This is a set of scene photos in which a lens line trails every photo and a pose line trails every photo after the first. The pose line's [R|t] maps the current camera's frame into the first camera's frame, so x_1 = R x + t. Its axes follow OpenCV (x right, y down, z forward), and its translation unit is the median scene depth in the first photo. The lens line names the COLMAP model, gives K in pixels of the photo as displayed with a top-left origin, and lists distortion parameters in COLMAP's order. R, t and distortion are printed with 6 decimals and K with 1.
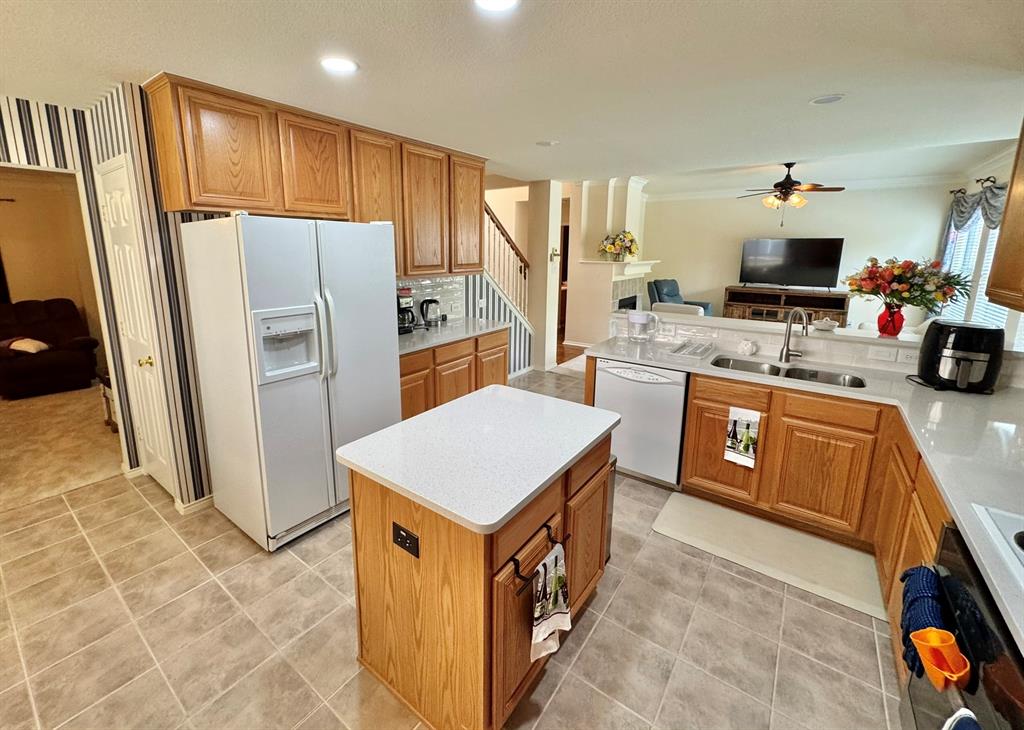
lens RADIAL K [[414.8, 0, 484.4], [0, 414.8, 329.0], [0, 0, 1]] dist [-0.000721, 0.001123]
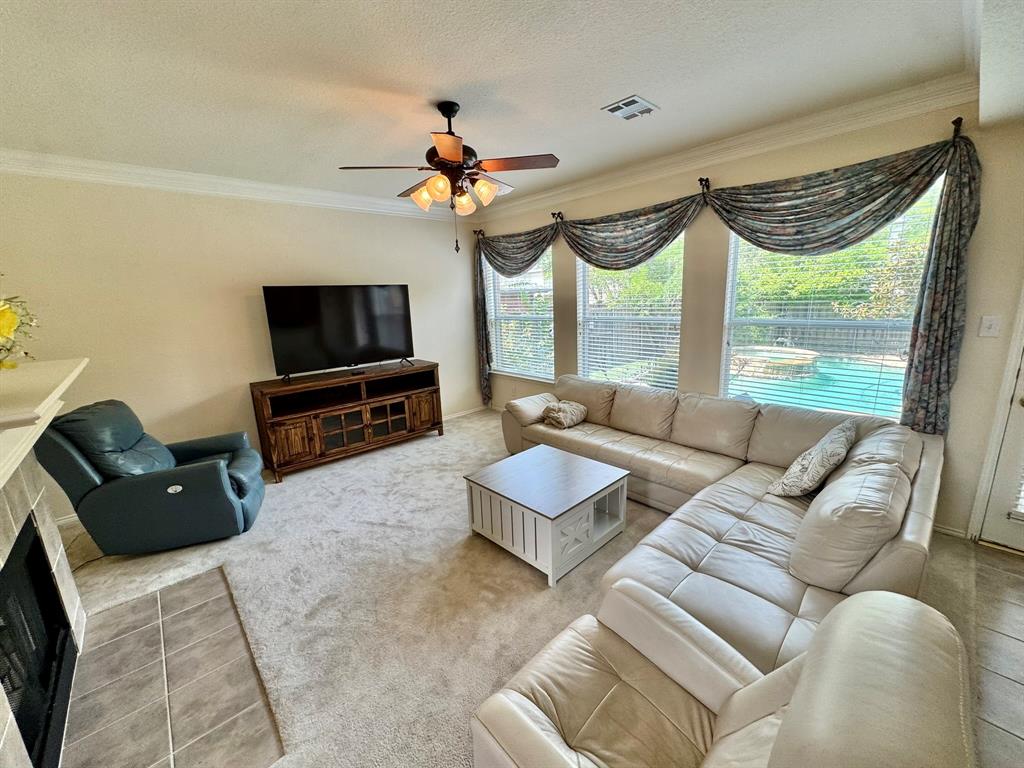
lens RADIAL K [[406.0, 0, 490.0], [0, 406.0, 380.4], [0, 0, 1]] dist [0.002020, -0.000197]
pose [[0.176365, -0.212001, 0.961224, 0.434797], [0.227724, 0.958826, 0.169689, -0.294220], [-0.957620, 0.188967, 0.217381, 1.479359]]
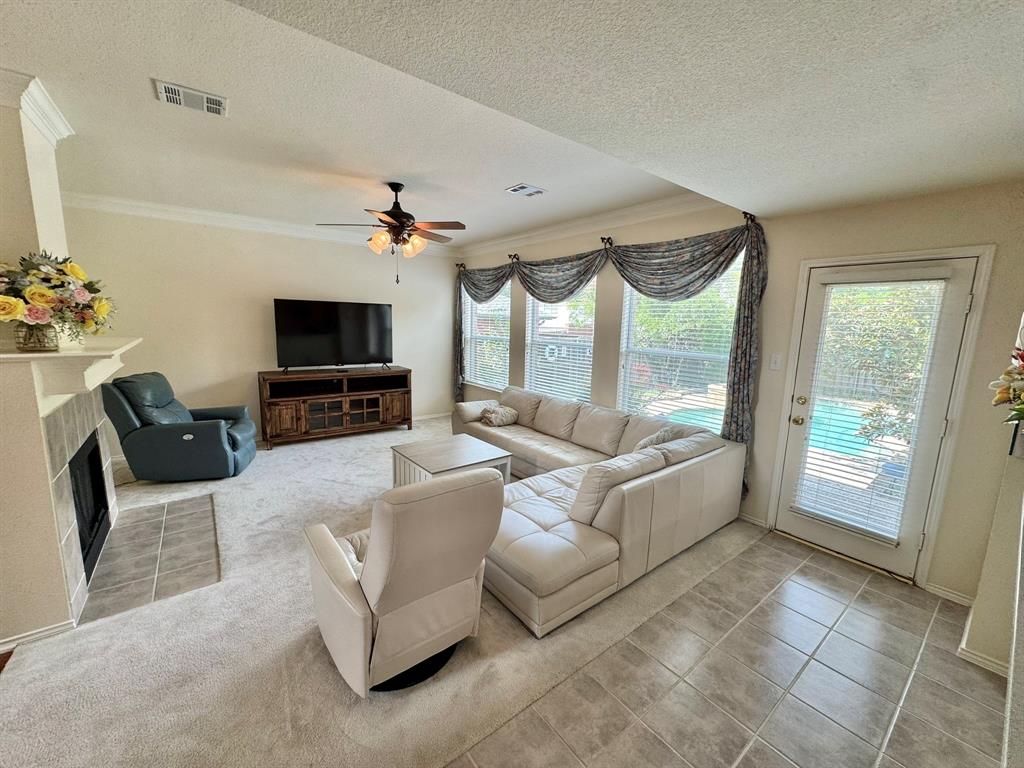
lens RADIAL K [[406.0, 0, 491.0], [0, 406.0, 377.7], [0, 0, 1]] dist [0.002020, -0.000197]
pose [[0.261226, -0.133394, 0.956016, 0.222463], [0.161276, 0.982515, 0.093024, -0.227599], [-0.951709, 0.129883, 0.278172, 1.167668]]
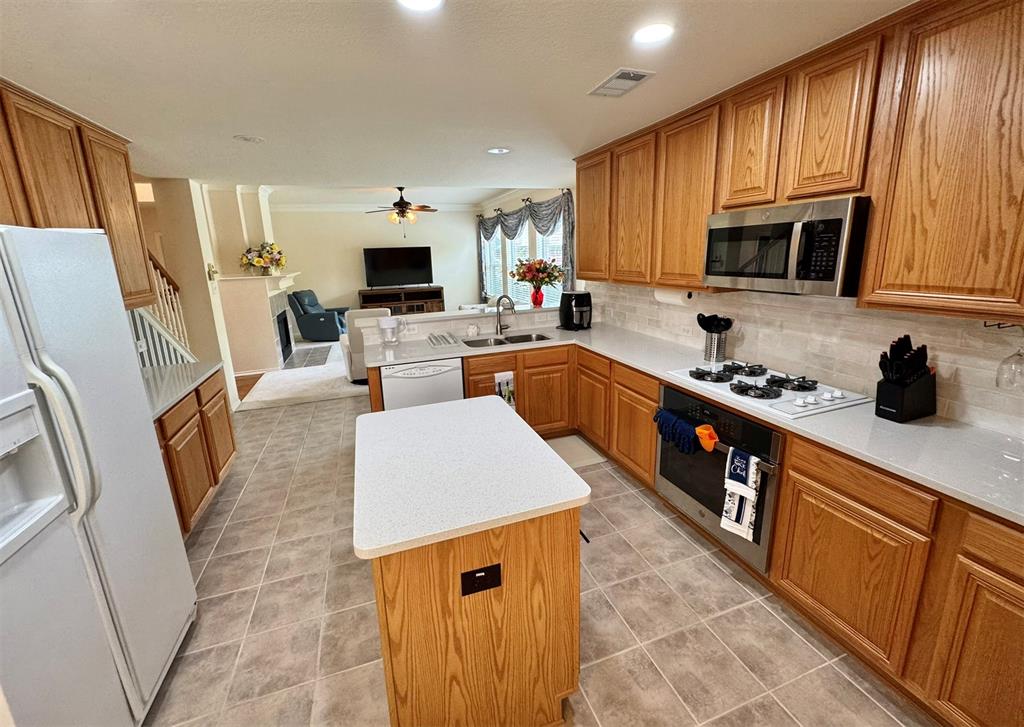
lens RADIAL K [[414.8, 0, 487.4], [0, 414.8, 337.5], [0, 0, 1]] dist [-0.000721, 0.001123]
pose [[0.567253, -0.190761, 0.801145, -0.327185], [0.194634, 0.976298, 0.094655, -0.039728], [-0.800213, 0.102237, 0.590937, 0.155963]]
